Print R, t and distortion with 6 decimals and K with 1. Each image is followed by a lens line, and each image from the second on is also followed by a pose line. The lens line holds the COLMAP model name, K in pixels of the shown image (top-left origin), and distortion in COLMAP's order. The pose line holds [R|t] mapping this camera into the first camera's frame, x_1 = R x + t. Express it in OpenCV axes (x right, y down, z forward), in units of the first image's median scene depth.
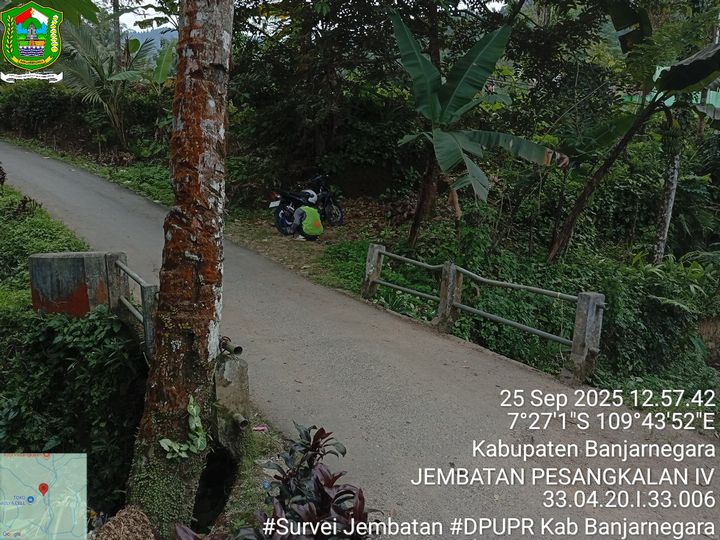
lens RADIAL K [[551.2, 0, 353.3], [0, 551.2, 274.2], [0, 0, 1]] dist [0.058475, -0.131457]
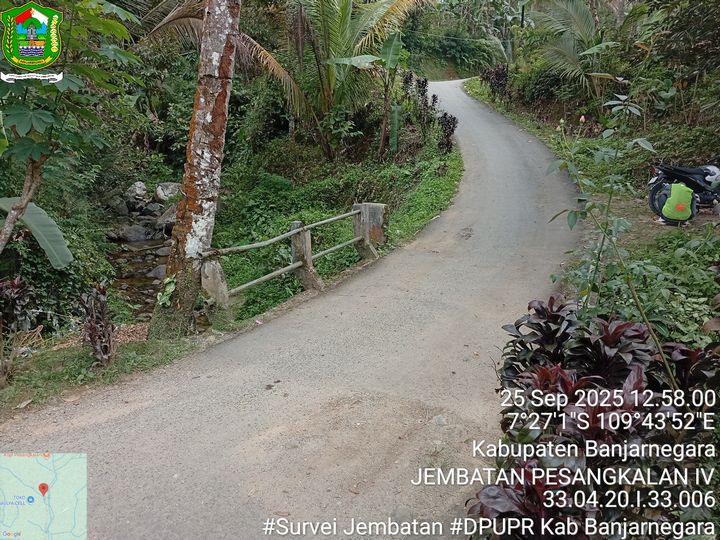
lens RADIAL K [[551.2, 0, 357.4], [0, 551.2, 274.6], [0, 0, 1]] dist [0.058475, -0.131457]
pose [[0.535135, 0.197354, -0.821390, 0.481856], [-0.155923, 0.978697, 0.133566, -0.033011], [0.830252, 0.056597, 0.554507, 0.173371]]
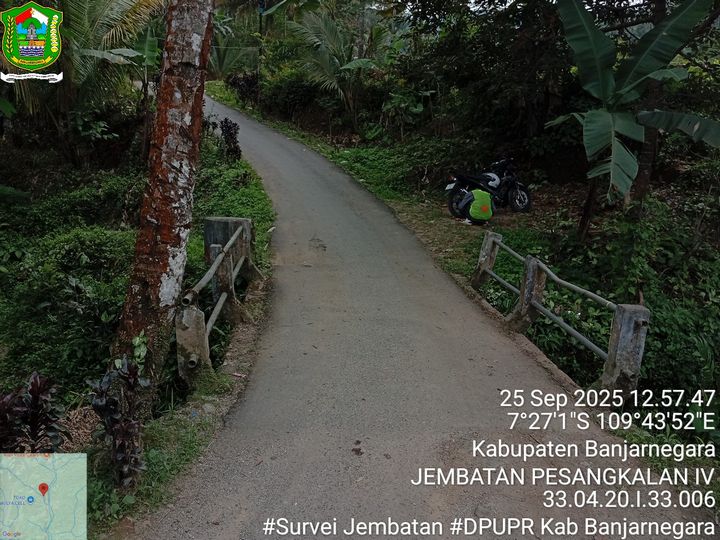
lens RADIAL K [[551.2, 0, 353.8], [0, 551.2, 273.4], [0, 0, 1]] dist [0.058475, -0.131457]
pose [[0.886111, 0.116573, -0.448572, 0.230092], [-0.102972, 0.993179, 0.054692, -0.009370], [0.451889, -0.002273, 0.892071, 0.031108]]
